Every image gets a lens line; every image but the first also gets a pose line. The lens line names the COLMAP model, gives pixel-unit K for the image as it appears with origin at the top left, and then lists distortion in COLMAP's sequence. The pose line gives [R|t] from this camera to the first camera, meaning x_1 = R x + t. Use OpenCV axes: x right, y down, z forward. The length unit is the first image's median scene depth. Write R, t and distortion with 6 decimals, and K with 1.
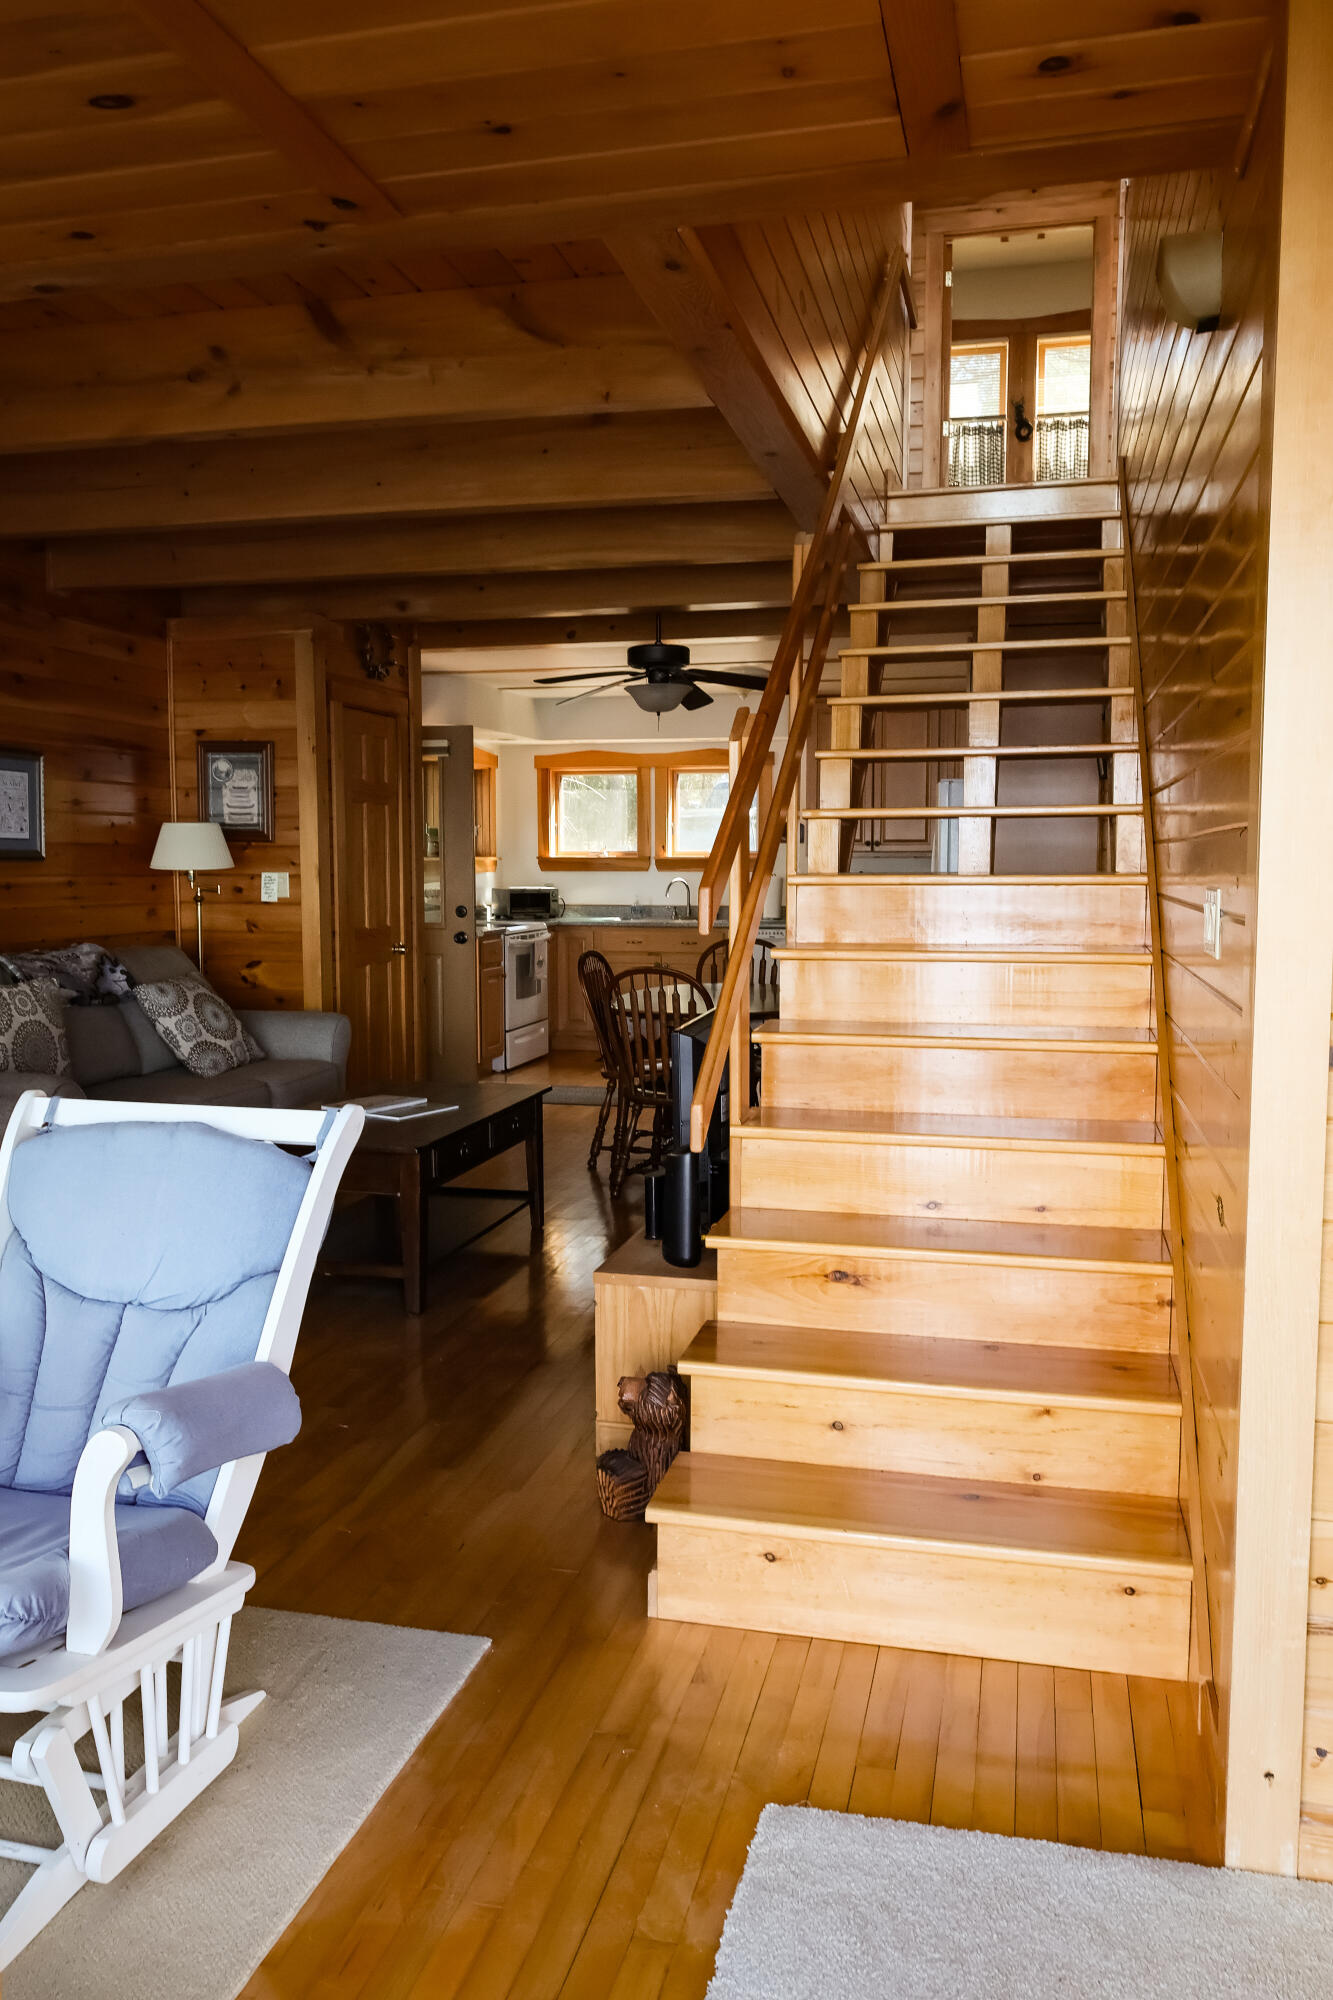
lens RADIAL K [[1485.5, 0, 666.5], [0, 1485.5, 1000.0], [0, 0, 1]] dist [0.001768, -0.007222]
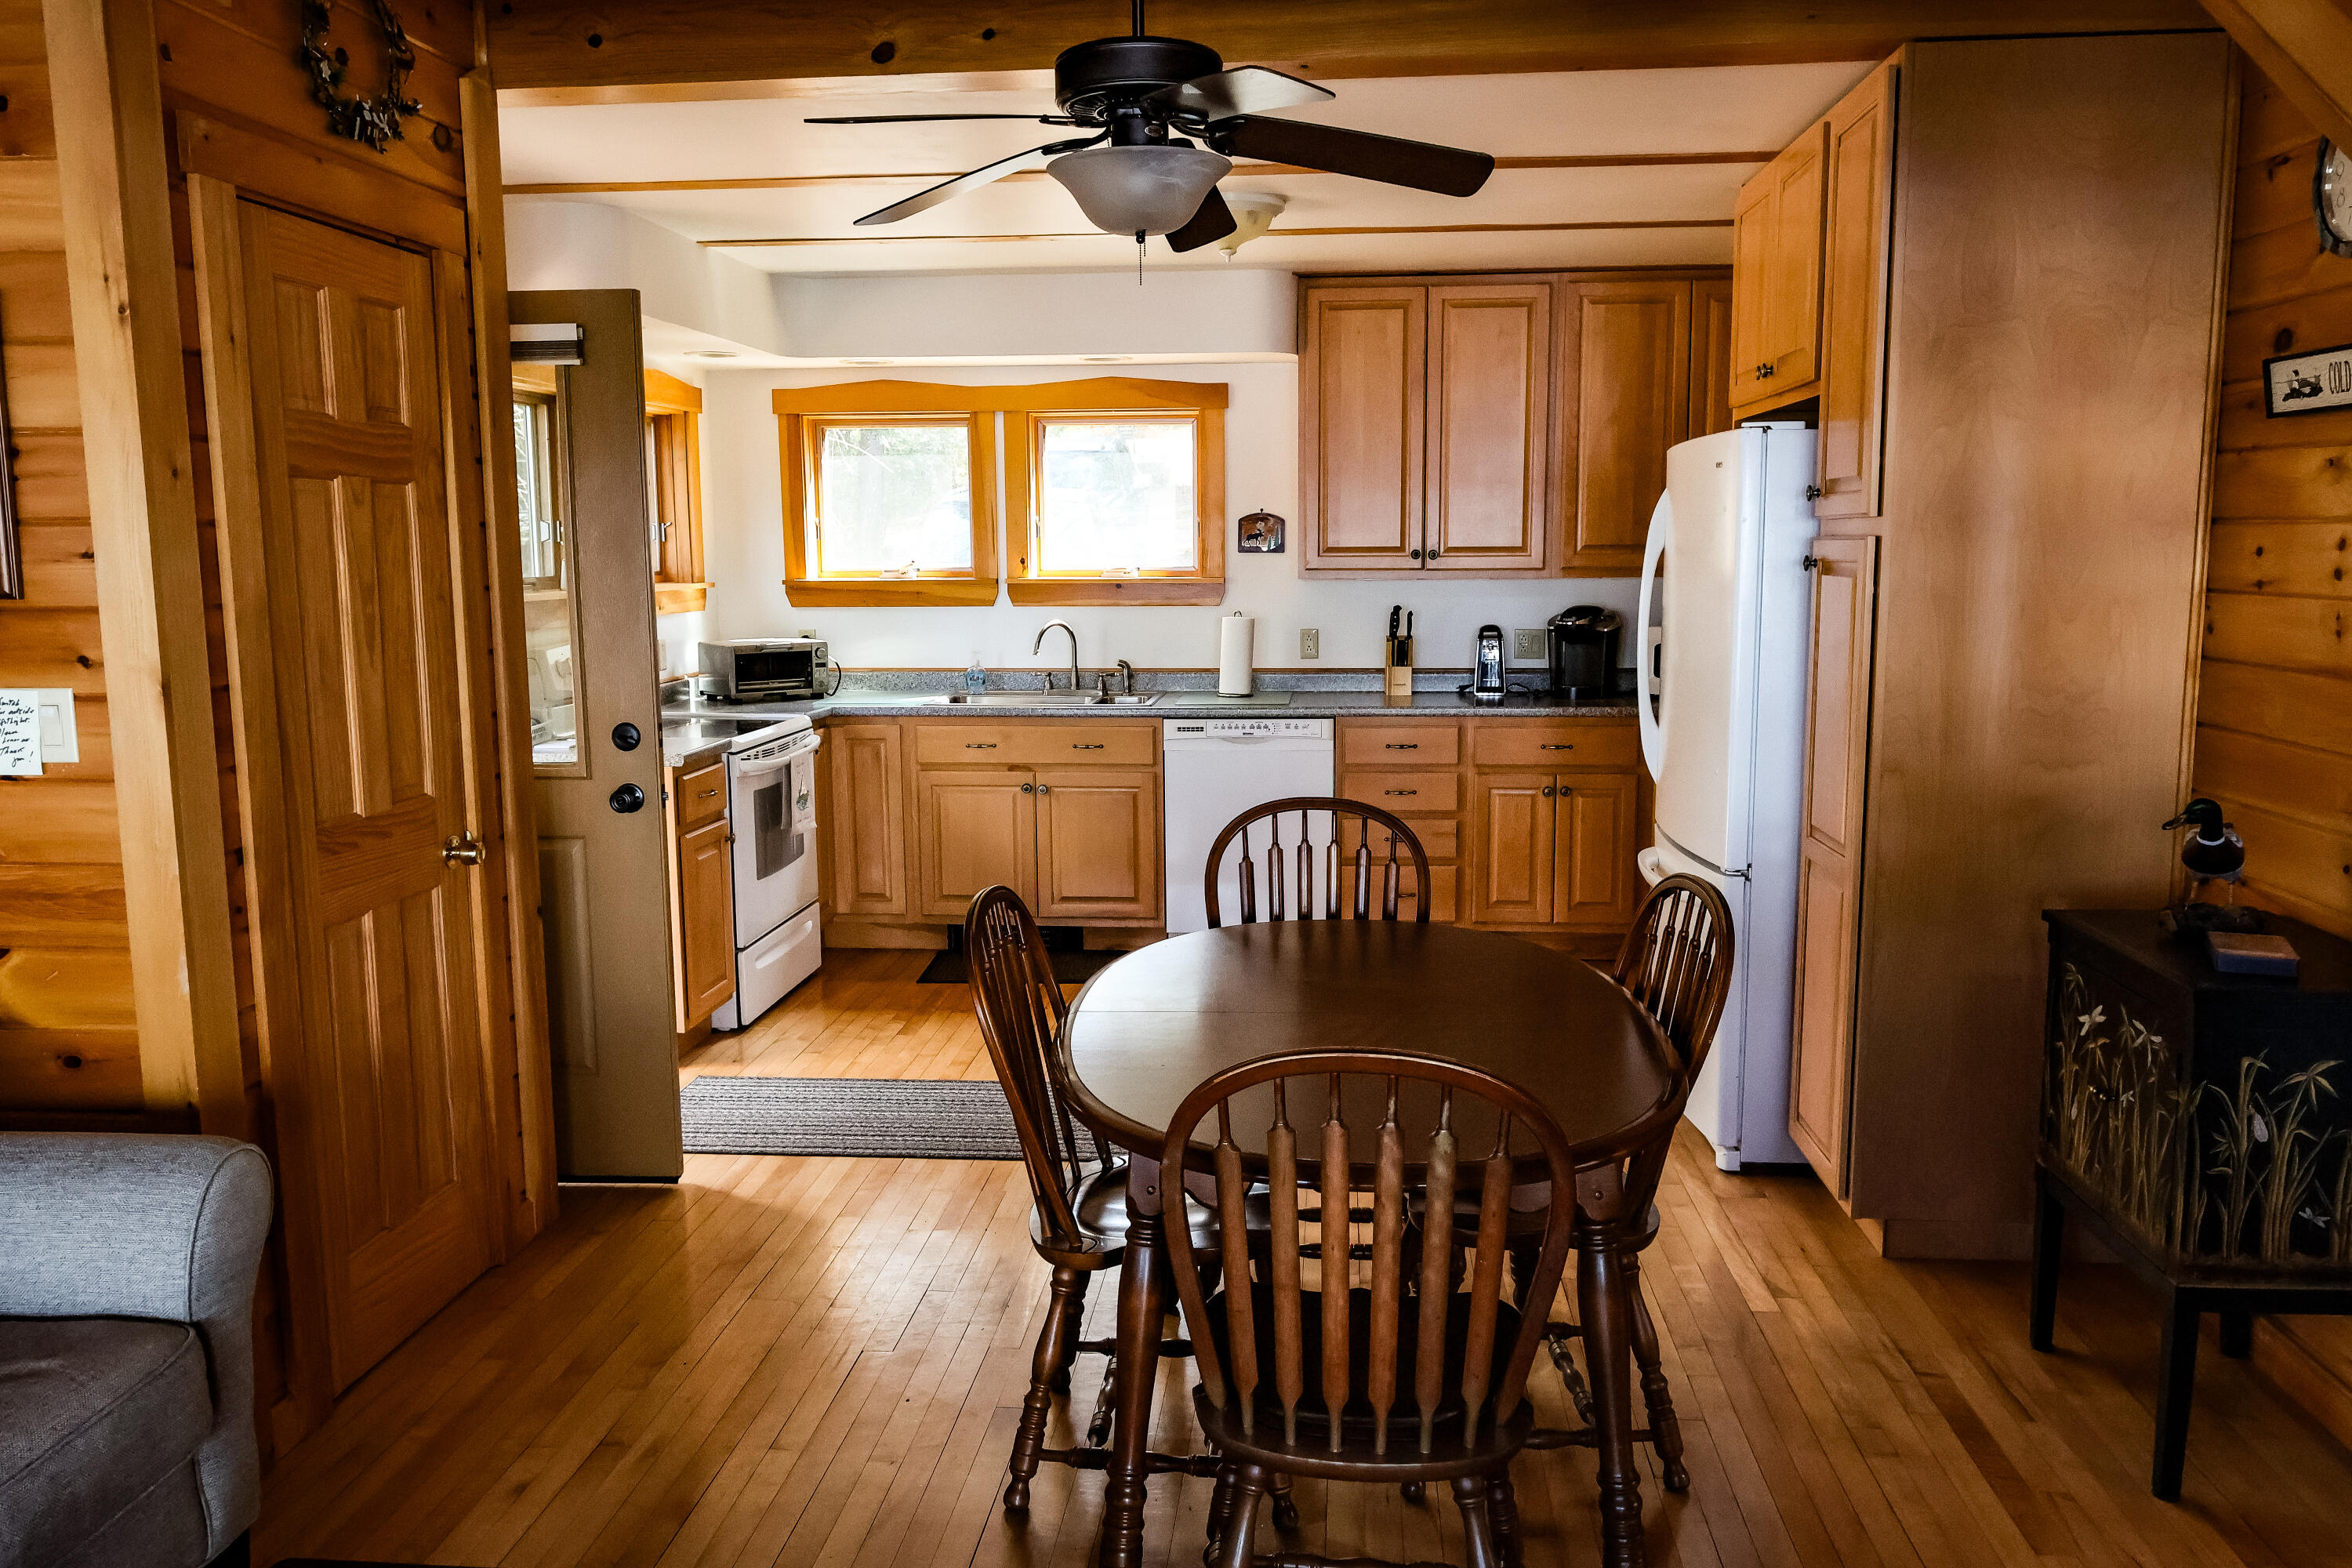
lens RADIAL K [[1747.0, 0, 1176.0], [0, 1747.0, 784.0], [0, 0, 1]] dist [0.001768, -0.007222]
pose [[0.988836, -0.027131, 0.146520, -0.047245], [0.021237, 0.998907, 0.041639, -0.052914], [-0.147490, -0.038063, 0.988331, 0.404585]]
